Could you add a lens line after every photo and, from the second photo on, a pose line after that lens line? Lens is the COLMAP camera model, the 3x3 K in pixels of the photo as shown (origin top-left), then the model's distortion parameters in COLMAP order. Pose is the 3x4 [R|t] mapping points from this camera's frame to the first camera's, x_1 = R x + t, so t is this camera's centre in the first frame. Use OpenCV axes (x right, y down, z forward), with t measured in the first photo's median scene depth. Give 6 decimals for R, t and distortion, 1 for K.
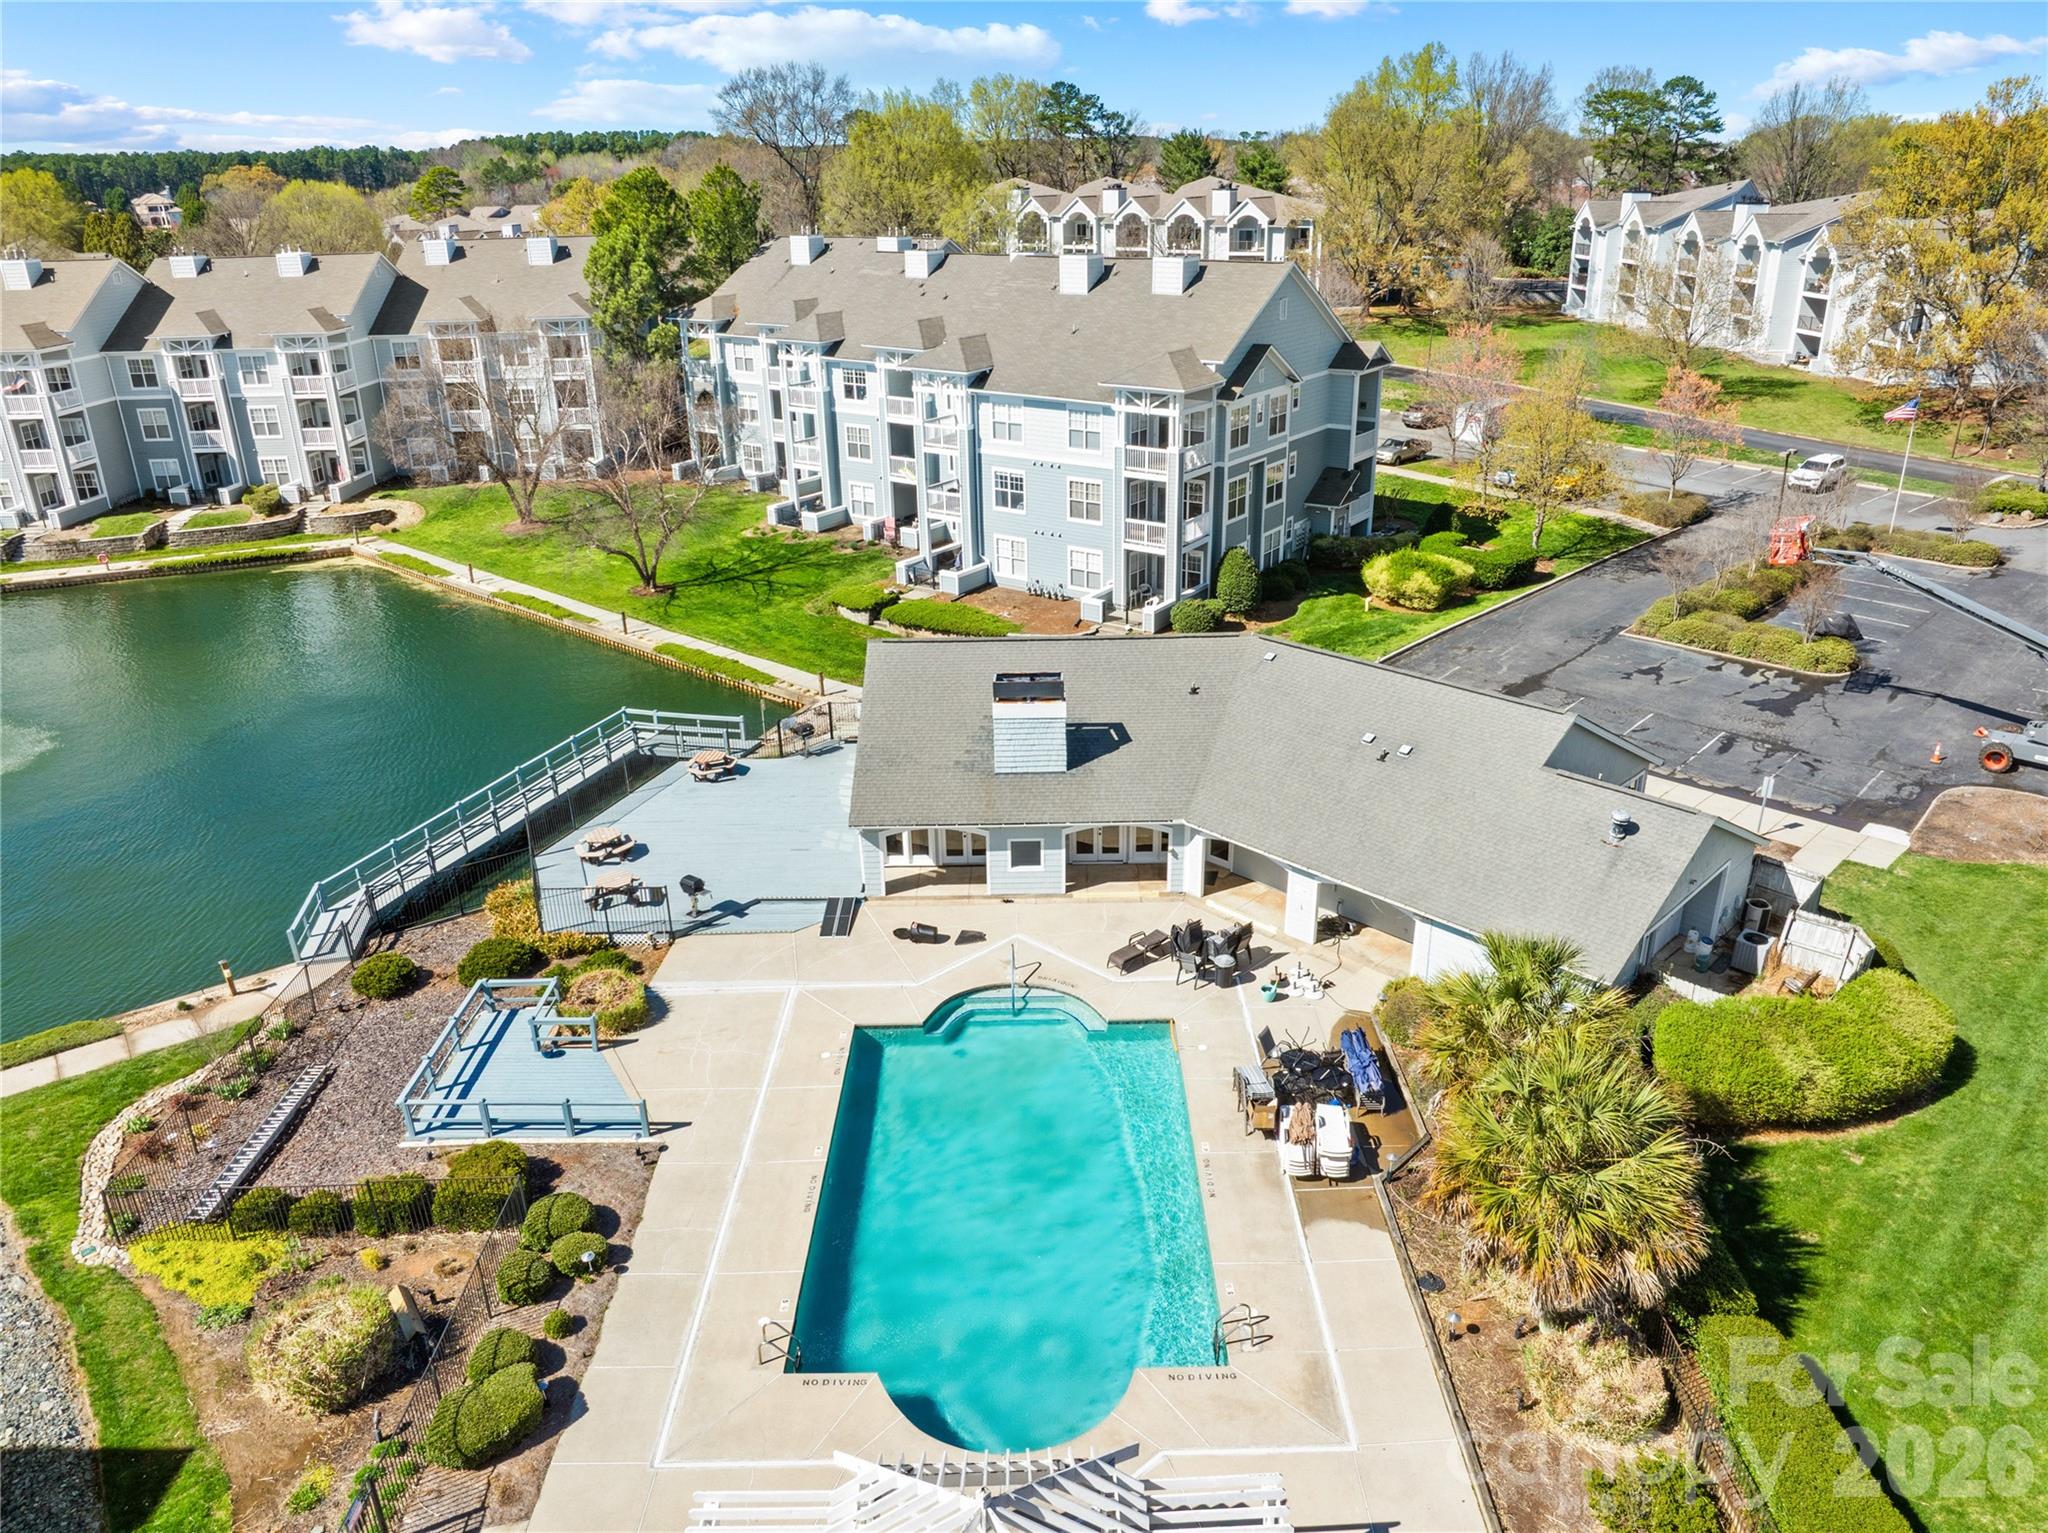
lens RADIAL K [[1436.7, 0, 1034.5], [0, 1436.7, 762.2], [0, 0, 1]] dist [-0.042563, 0.000916]
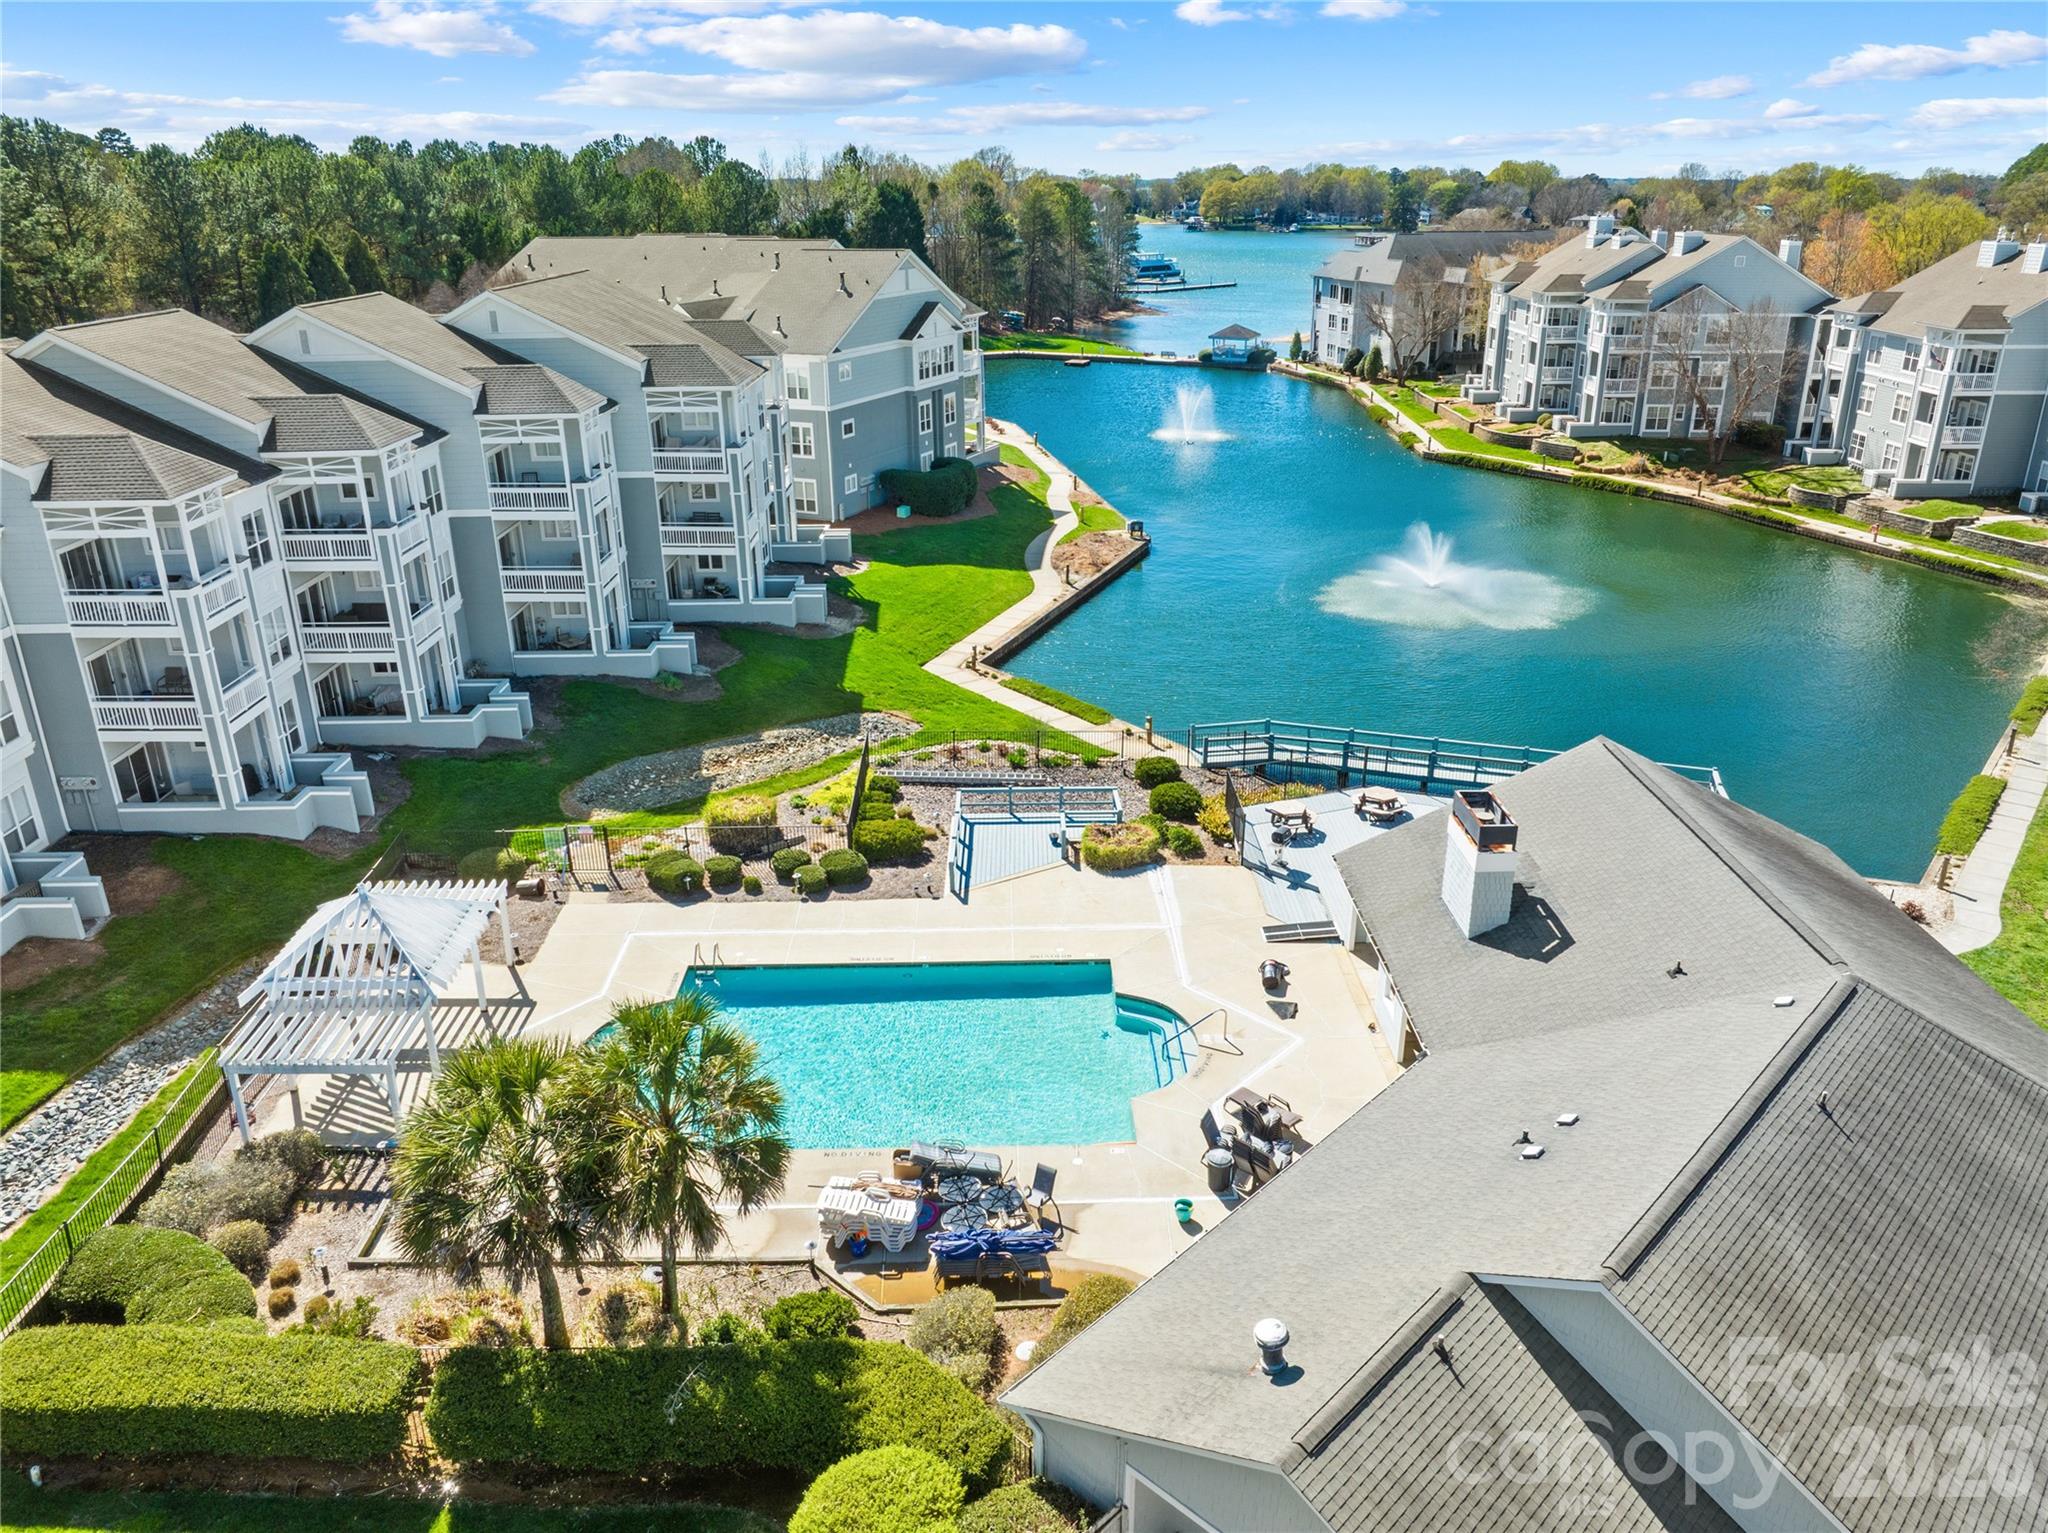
lens RADIAL K [[1436.7, 0, 1034.5], [0, 1436.7, 762.2], [0, 0, 1]] dist [-0.042563, 0.000916]
pose [[0.017788, 0.390542, -0.920413, 0.442134], [-0.380118, 0.854079, 0.355049, -0.166361], [0.924767, 0.343550, 0.163645, 0.397594]]
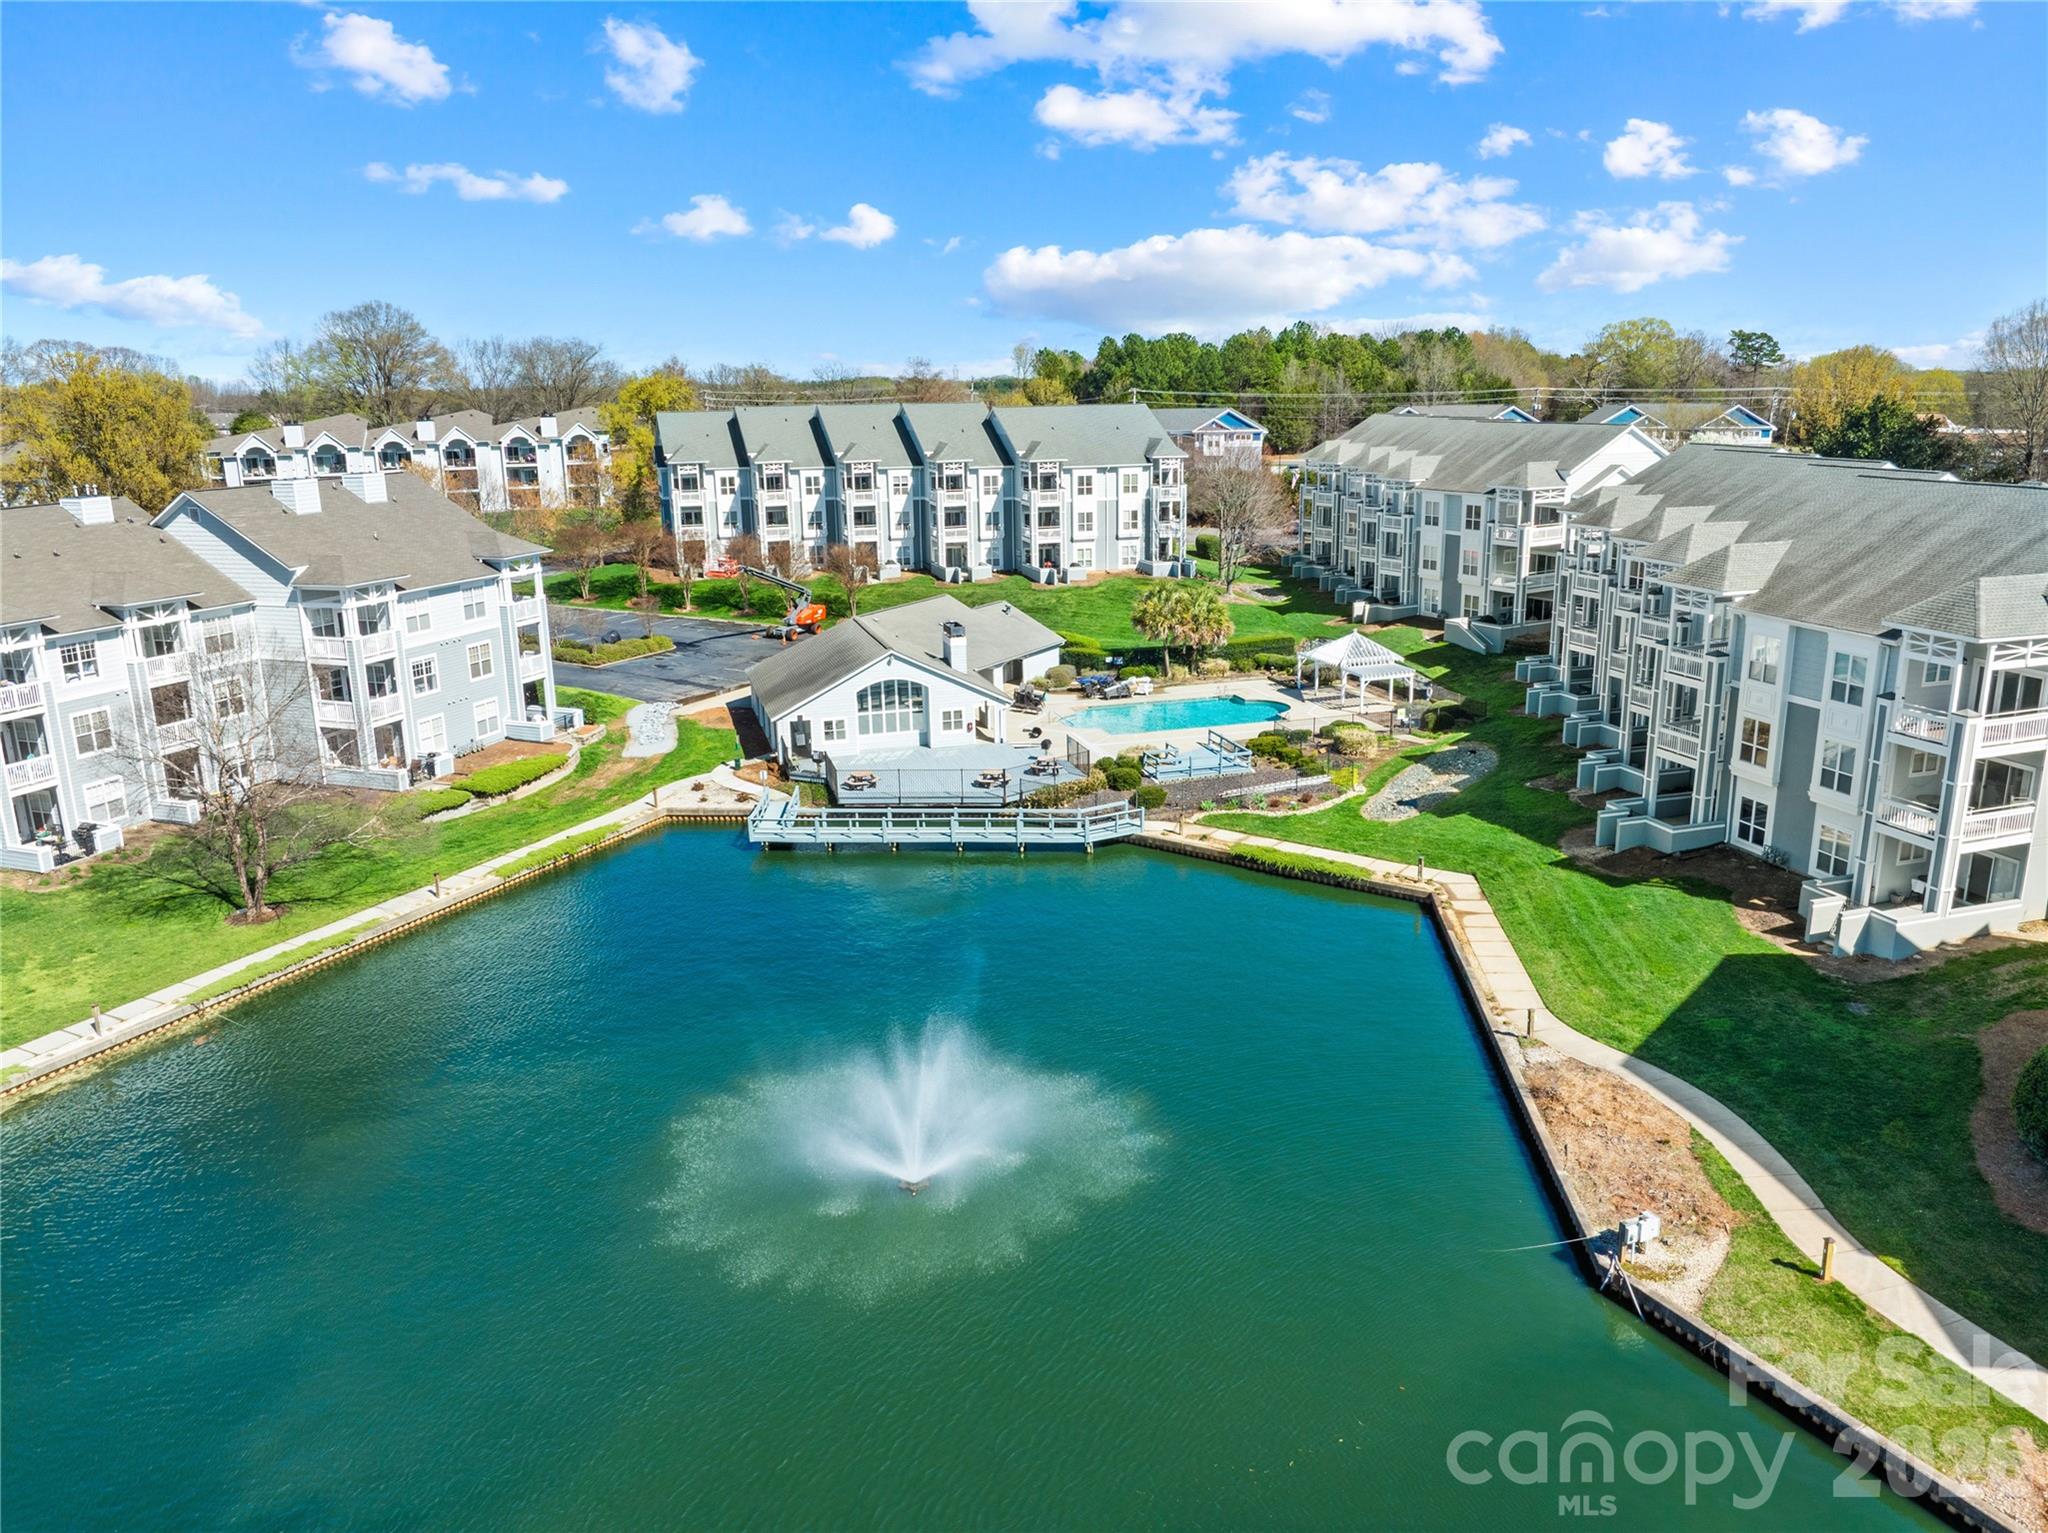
lens RADIAL K [[1436.7, 0, 1034.5], [0, 1436.7, 762.2], [0, 0, 1]] dist [-0.042563, 0.000916]
pose [[-0.279045, -0.220496, 0.934620, -1.242363], [0.391249, 0.862728, 0.320349, -0.312132], [-0.876959, 0.455061, -0.154471, 0.817398]]
